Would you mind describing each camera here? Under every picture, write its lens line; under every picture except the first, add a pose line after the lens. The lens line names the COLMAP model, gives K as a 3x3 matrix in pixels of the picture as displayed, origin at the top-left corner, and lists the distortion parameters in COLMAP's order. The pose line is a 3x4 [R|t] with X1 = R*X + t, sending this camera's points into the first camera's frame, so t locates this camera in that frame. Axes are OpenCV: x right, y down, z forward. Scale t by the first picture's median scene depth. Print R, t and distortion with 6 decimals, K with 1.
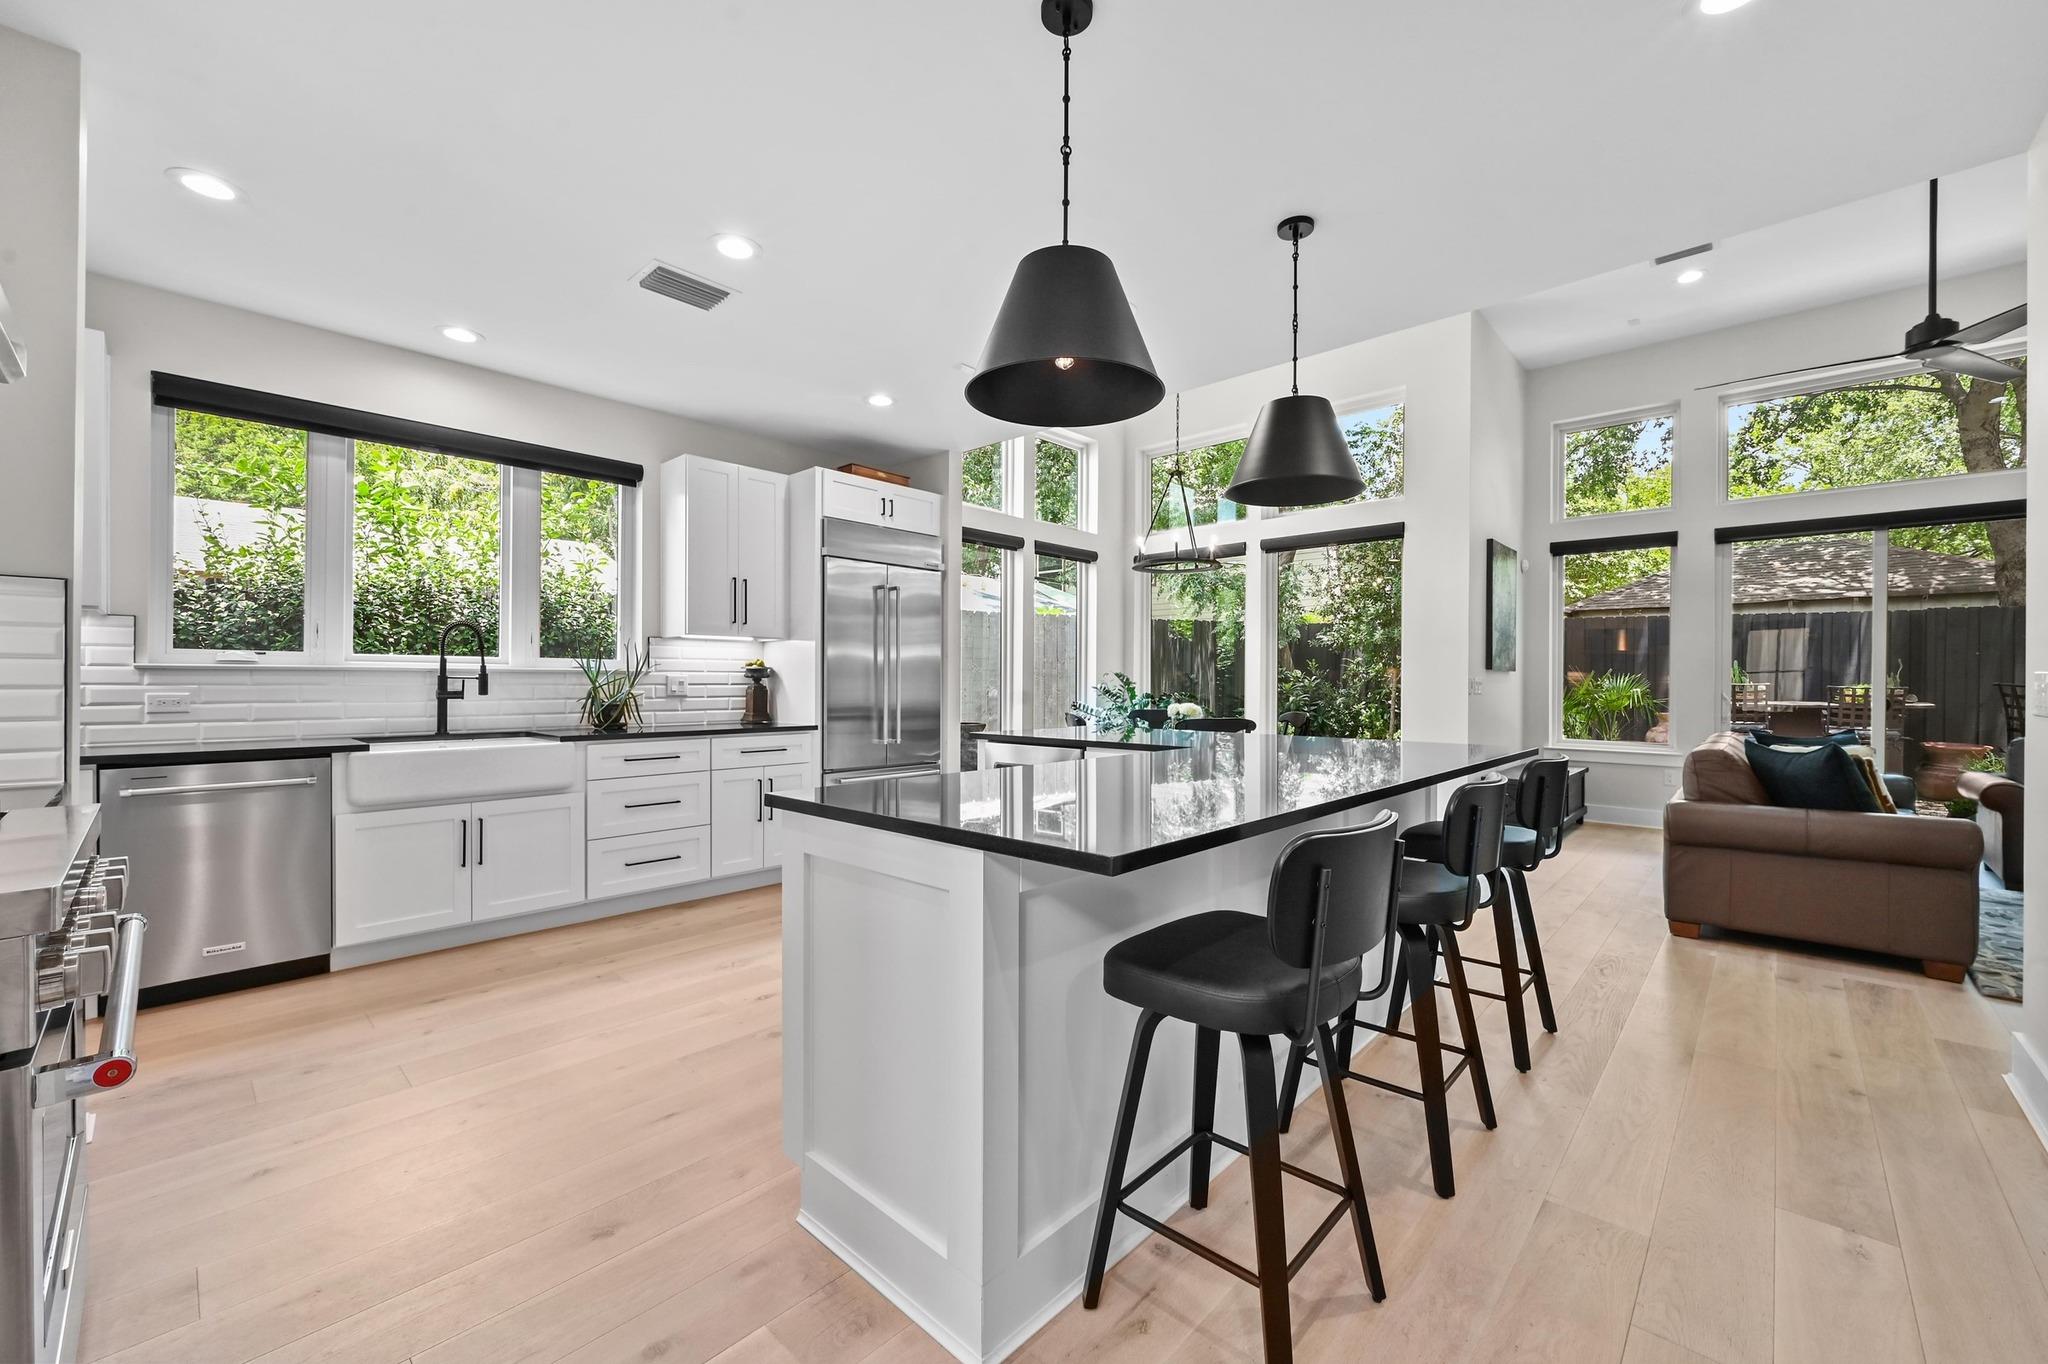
lens RADIAL K [[807.6, 0, 1029.1], [0, 807.6, 686.0], [0, 0, 1]] dist [-0.000025, 0.000060]
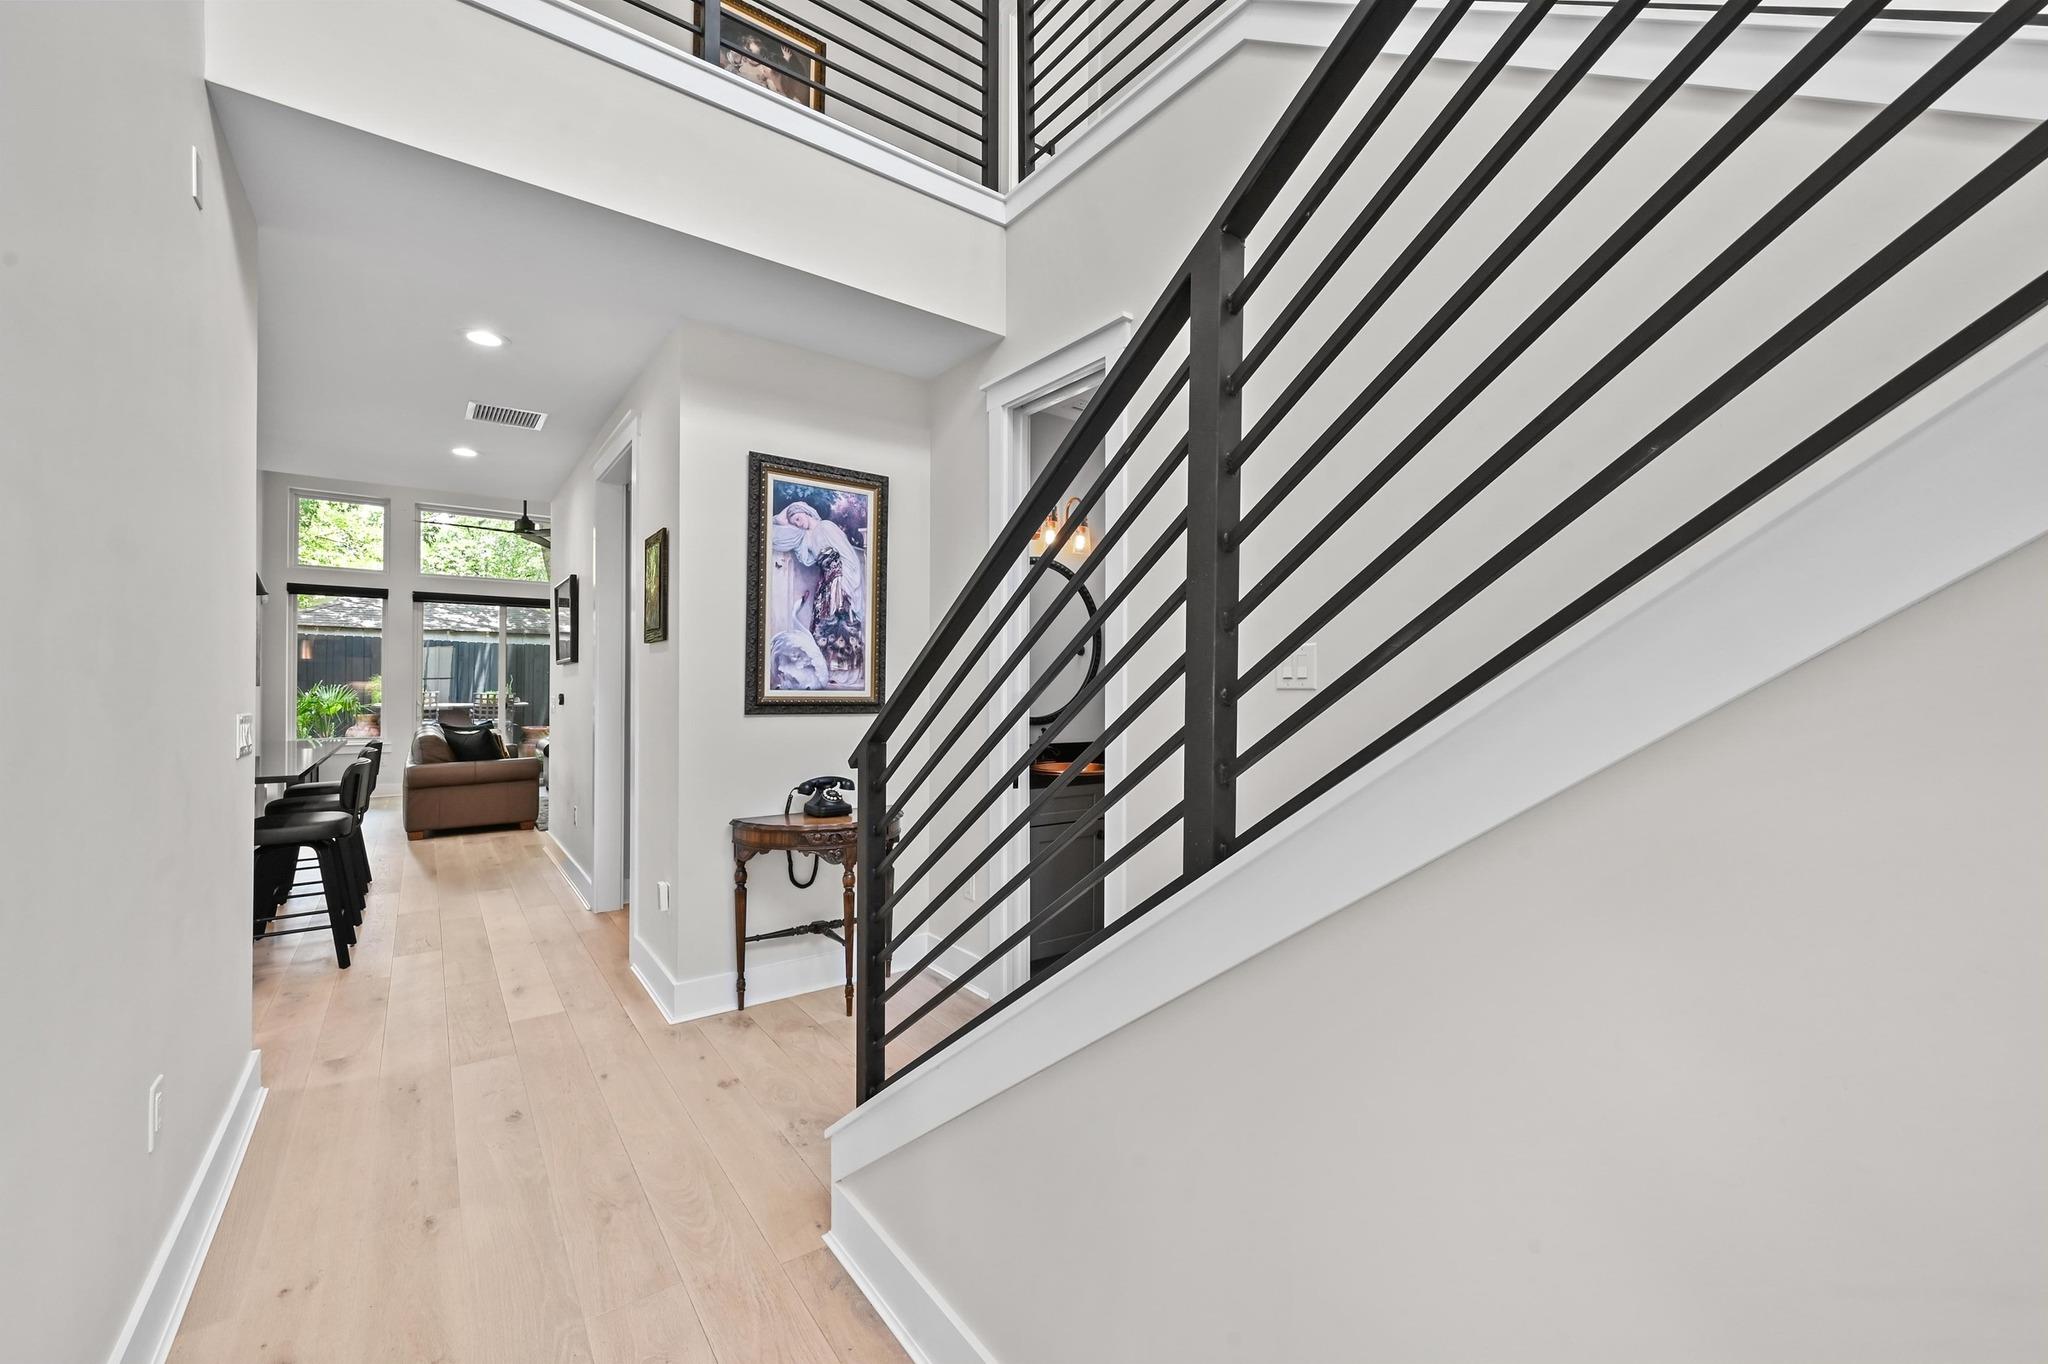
lens RADIAL K [[807.6, 0, 1025.5], [0, 807.6, 674.7], [0, 0, 1]] dist [-0.000025, 0.000060]
pose [[0.180204, 0.007090, 0.983604, -0.567313], [0.005473, 0.999951, -0.008211, -0.028064], [-0.983614, 0.006863, 0.180157, -0.526357]]
